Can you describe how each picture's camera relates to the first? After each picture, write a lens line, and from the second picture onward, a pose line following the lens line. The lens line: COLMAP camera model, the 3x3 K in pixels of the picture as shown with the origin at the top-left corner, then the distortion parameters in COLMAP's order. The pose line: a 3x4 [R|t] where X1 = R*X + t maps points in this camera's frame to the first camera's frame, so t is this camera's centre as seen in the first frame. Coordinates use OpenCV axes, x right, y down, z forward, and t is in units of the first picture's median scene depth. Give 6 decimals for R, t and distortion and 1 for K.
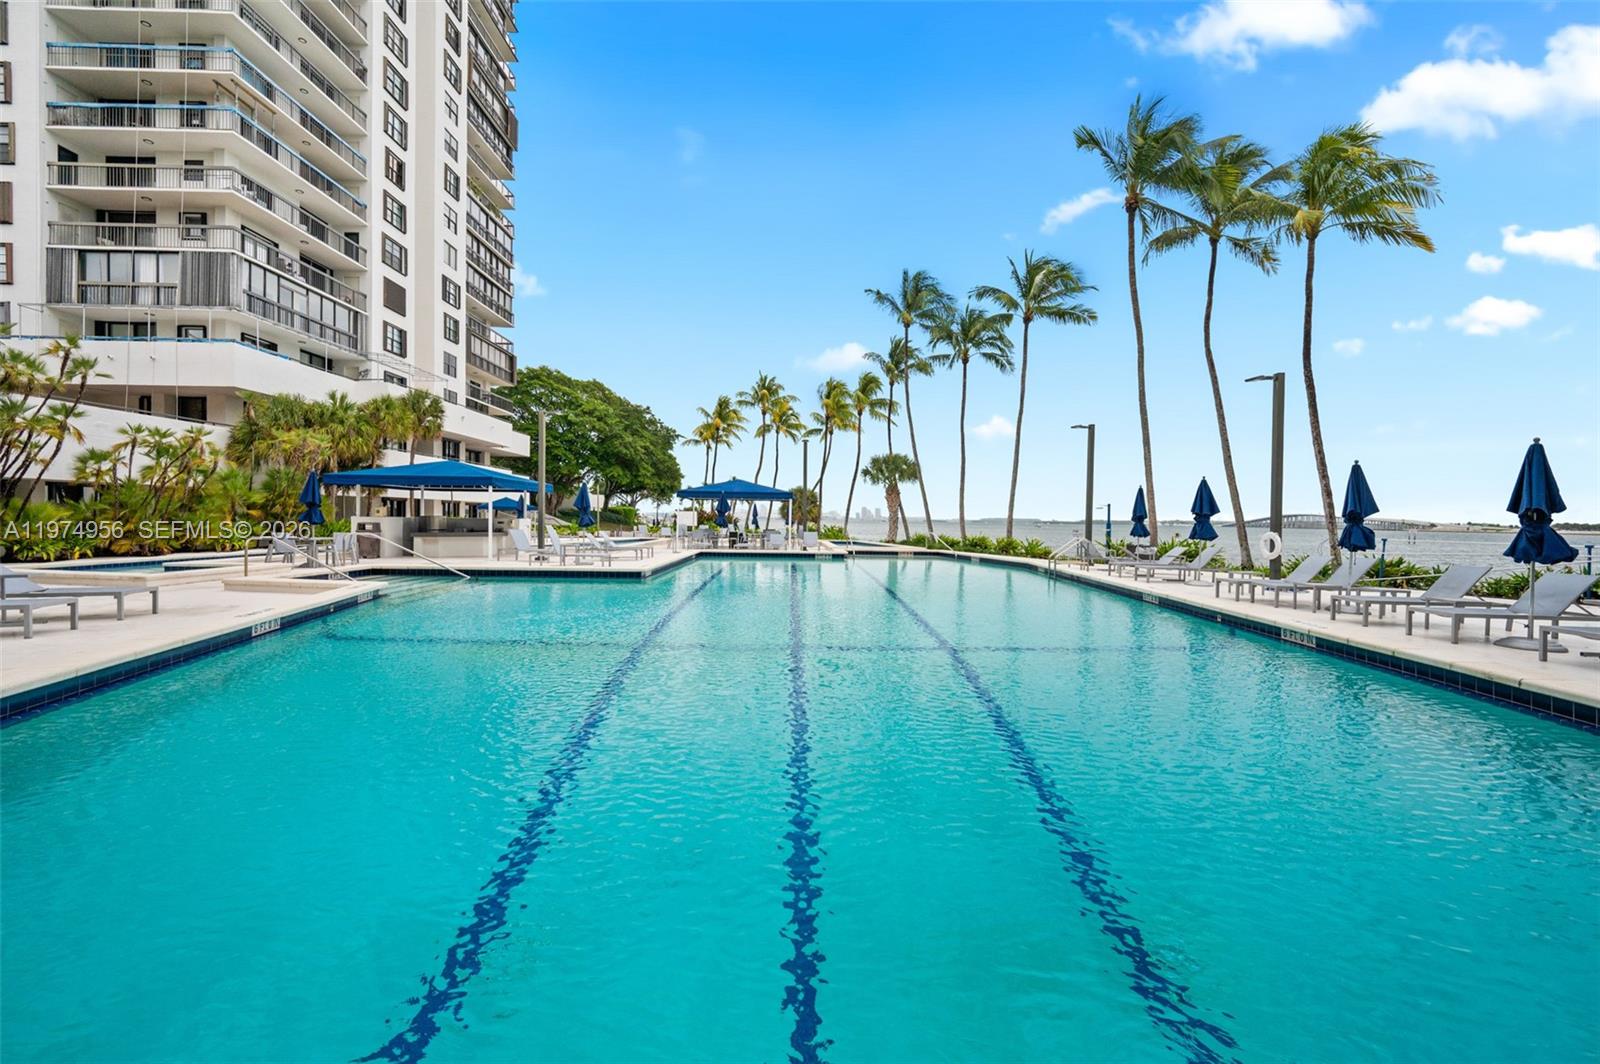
lens RADIAL K [[668.0, 0, 803.9], [0, 668.0, 533.8], [0, 0, 1]] dist [-0.000930, 0.000132]
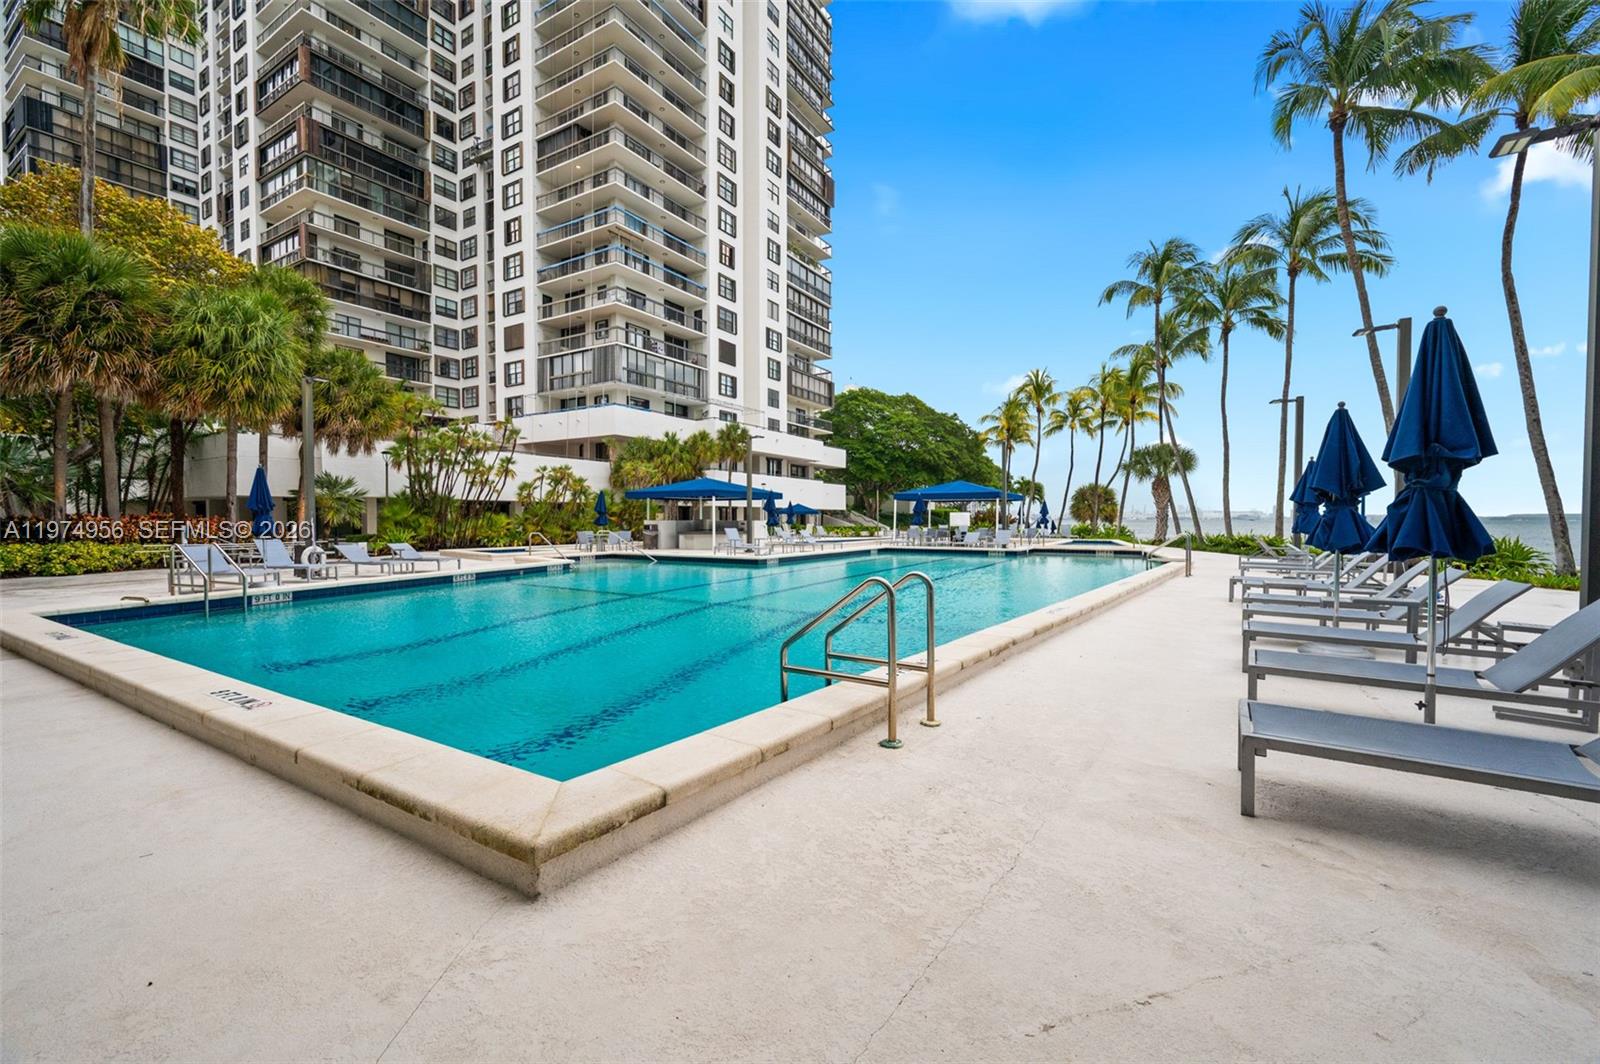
lens RADIAL K [[668.0, 0, 806.7], [0, 668.0, 539.7], [0, 0, 1]] dist [-0.000930, 0.000132]
pose [[0.841200, 0.001943, -0.540721, 0.231842], [0.000290, 0.999992, 0.004045, 0.005968], [0.540724, -0.003560, 0.841192, -0.016288]]
